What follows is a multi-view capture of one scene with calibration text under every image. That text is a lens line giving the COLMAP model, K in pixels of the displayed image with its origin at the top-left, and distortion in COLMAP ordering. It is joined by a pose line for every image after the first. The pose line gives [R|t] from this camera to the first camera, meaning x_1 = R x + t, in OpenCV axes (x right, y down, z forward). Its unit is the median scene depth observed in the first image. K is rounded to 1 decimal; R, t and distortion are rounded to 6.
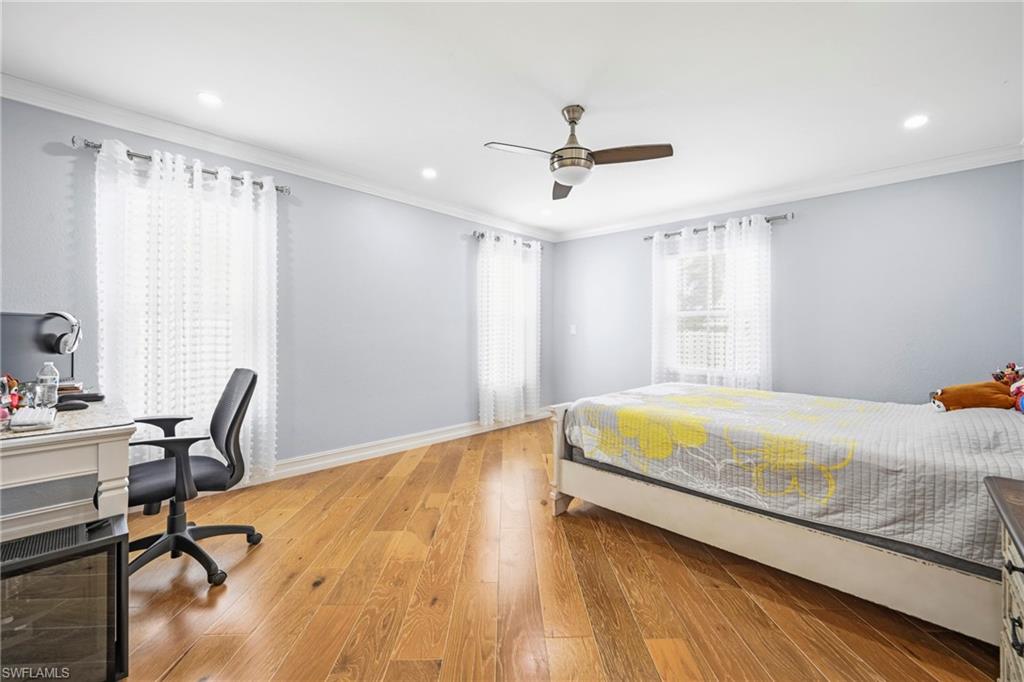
lens RADIAL K [[414.6, 0, 517.1], [0, 414.6, 333.3], [0, 0, 1]] dist [-0.001454, 0.000103]
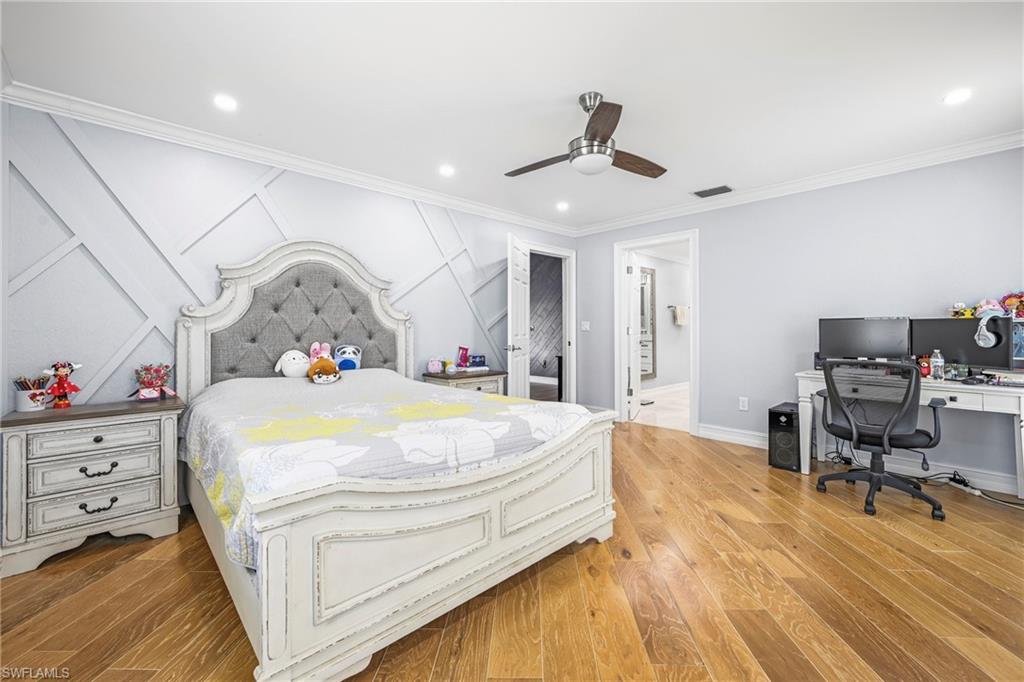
lens RADIAL K [[414.6, 0, 517.1], [0, 414.6, 333.3], [0, 0, 1]] dist [-0.001454, 0.000103]
pose [[-0.998555, -0.001163, 0.053720, 0.263834], [-0.000606, 0.999946, 0.010386, -0.005303], [-0.053729, 0.010338, -0.998502, 2.046624]]
